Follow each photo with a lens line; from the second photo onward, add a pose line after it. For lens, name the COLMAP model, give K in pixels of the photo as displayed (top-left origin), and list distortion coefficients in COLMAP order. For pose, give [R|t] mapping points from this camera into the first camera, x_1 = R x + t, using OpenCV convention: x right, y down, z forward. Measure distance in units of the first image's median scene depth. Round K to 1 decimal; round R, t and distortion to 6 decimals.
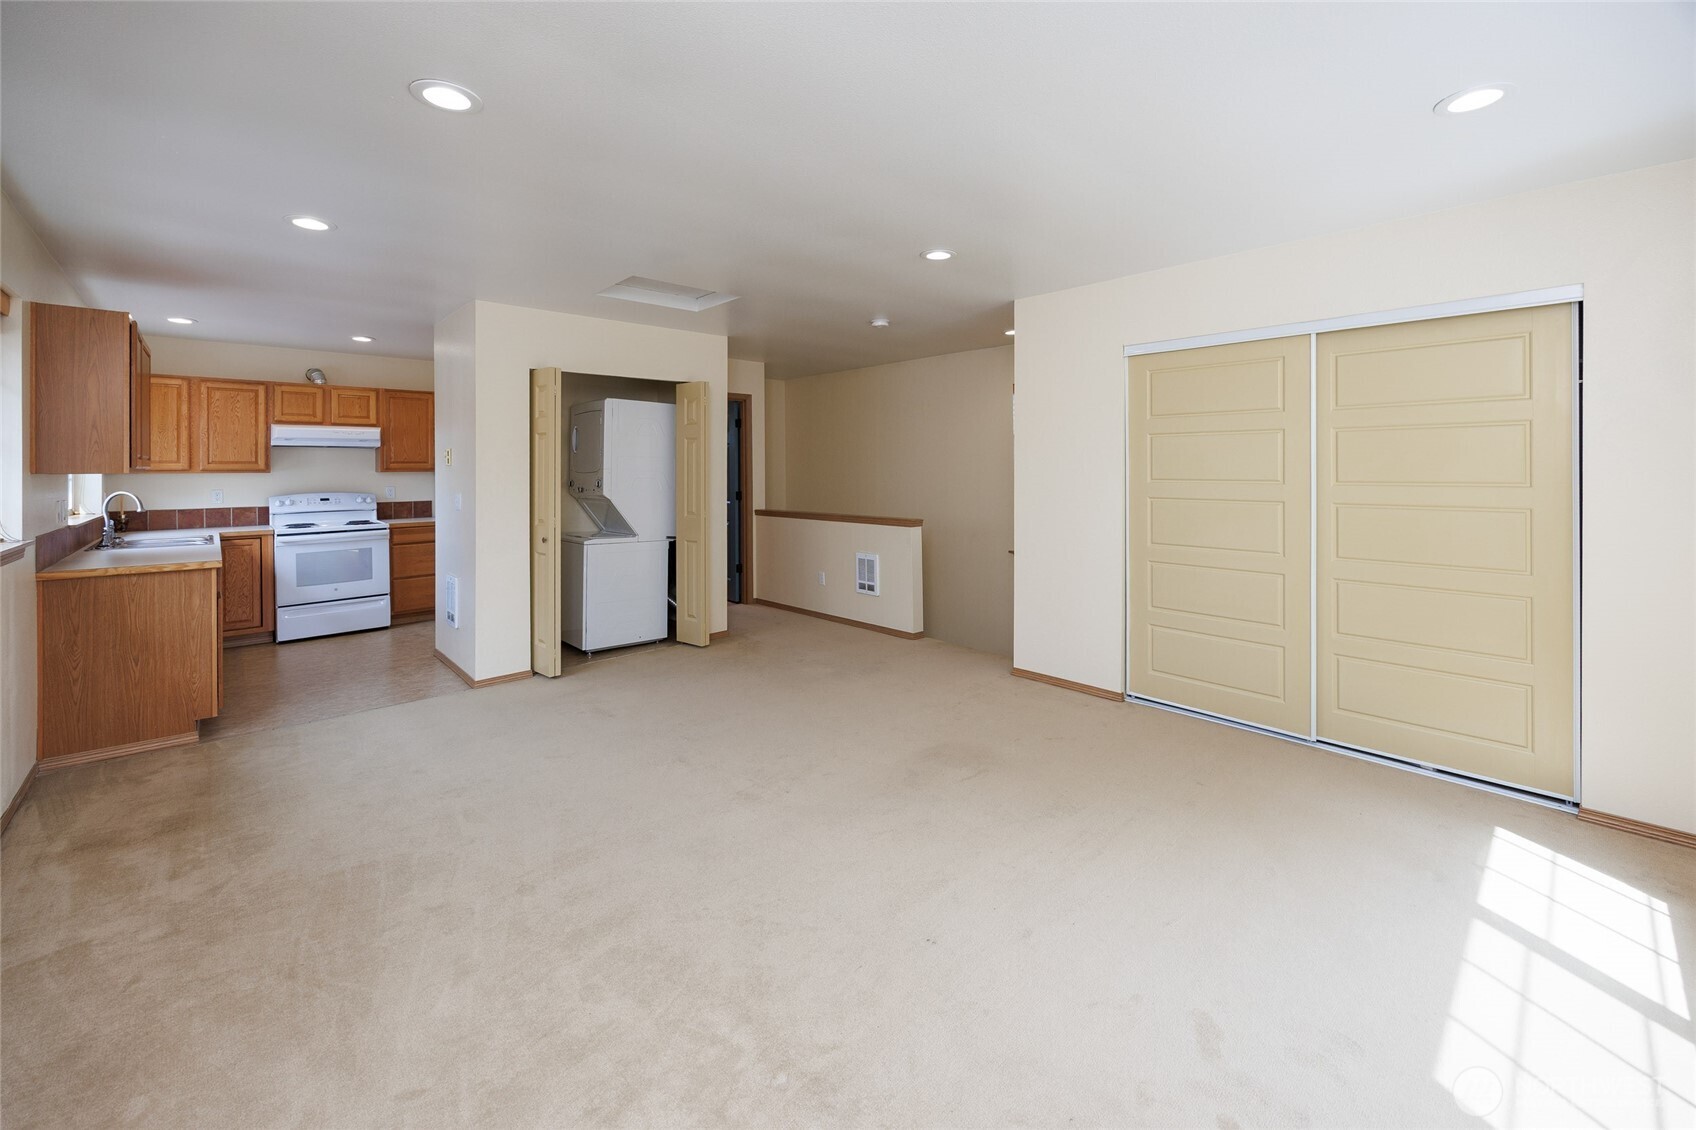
lens RADIAL K [[682.9, 0, 840.7], [0, 682.9, 472.2], [0, 0, 1]] dist [-0.004265, -0.000118]
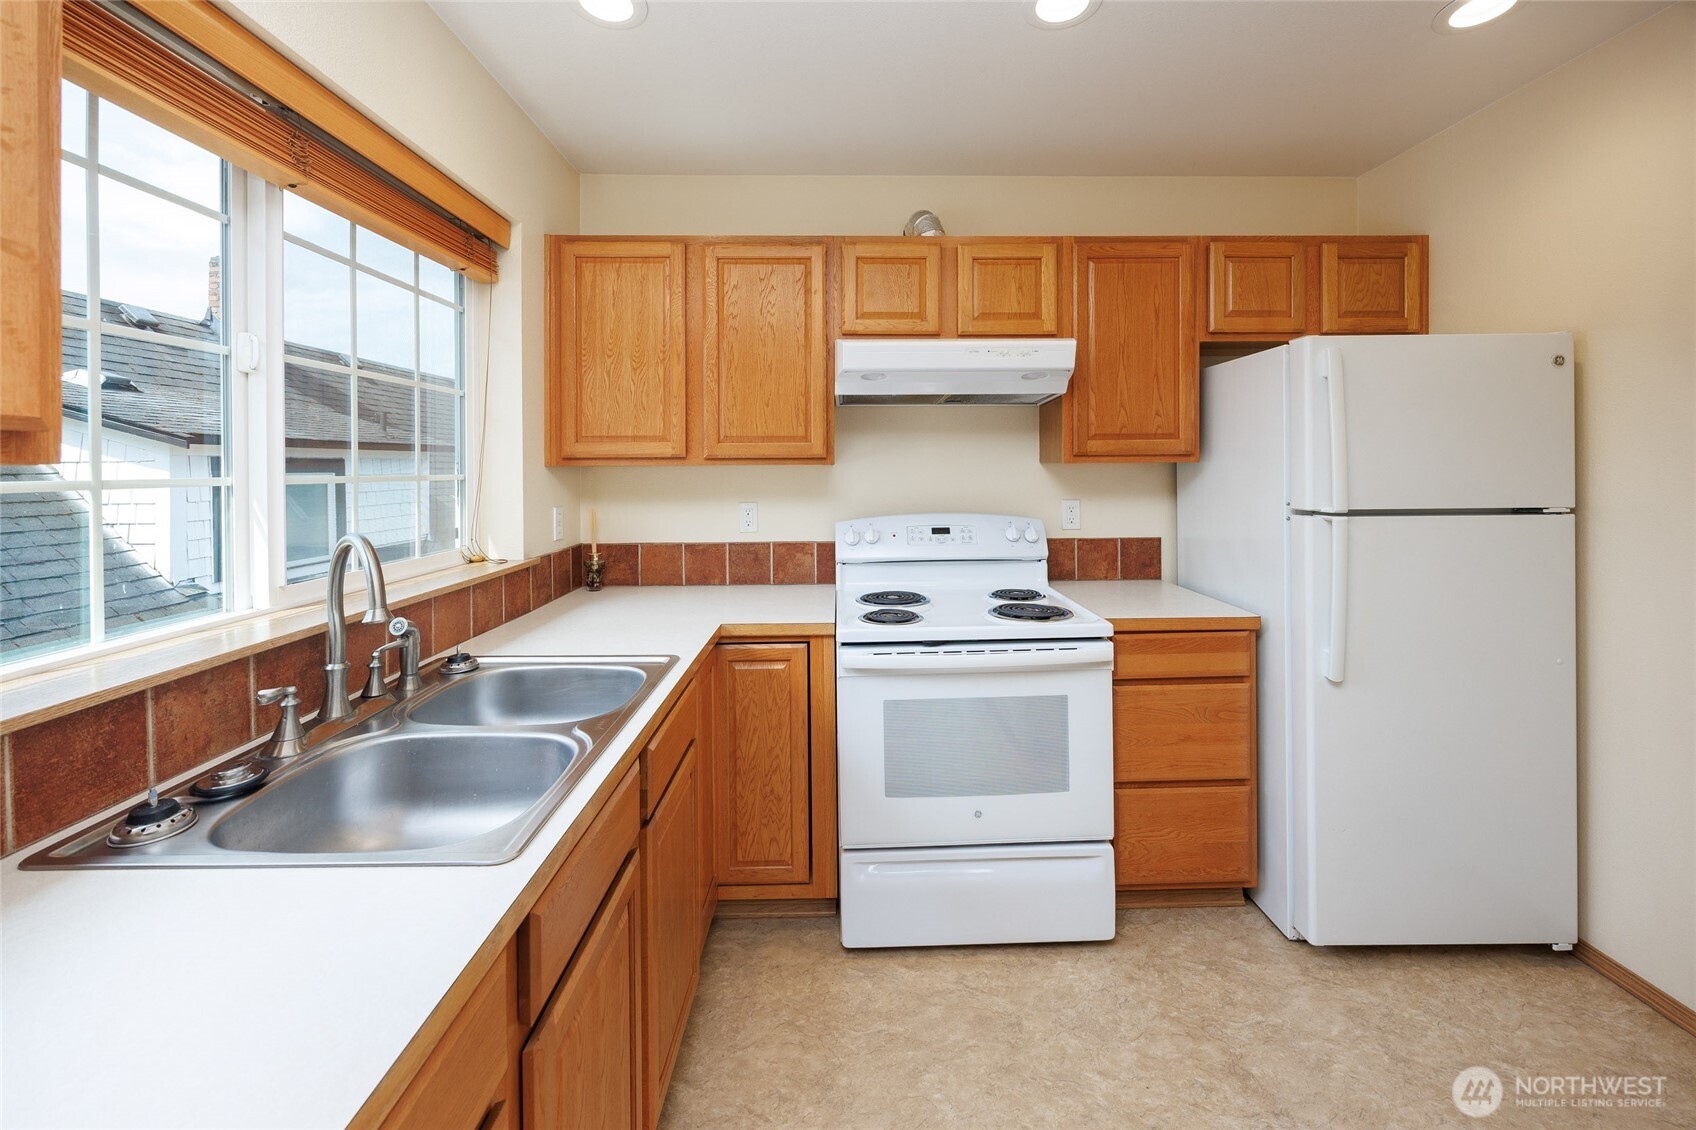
lens RADIAL K [[682.9, 0, 857.3], [0, 682.9, 467.9], [0, 0, 1]] dist [-0.004265, -0.000118]
pose [[0.754309, 0.003775, -0.656509, -0.557415], [-0.001122, 0.999989, 0.004460, 0.001390], [0.656519, -0.002627, 0.754305, 0.697822]]
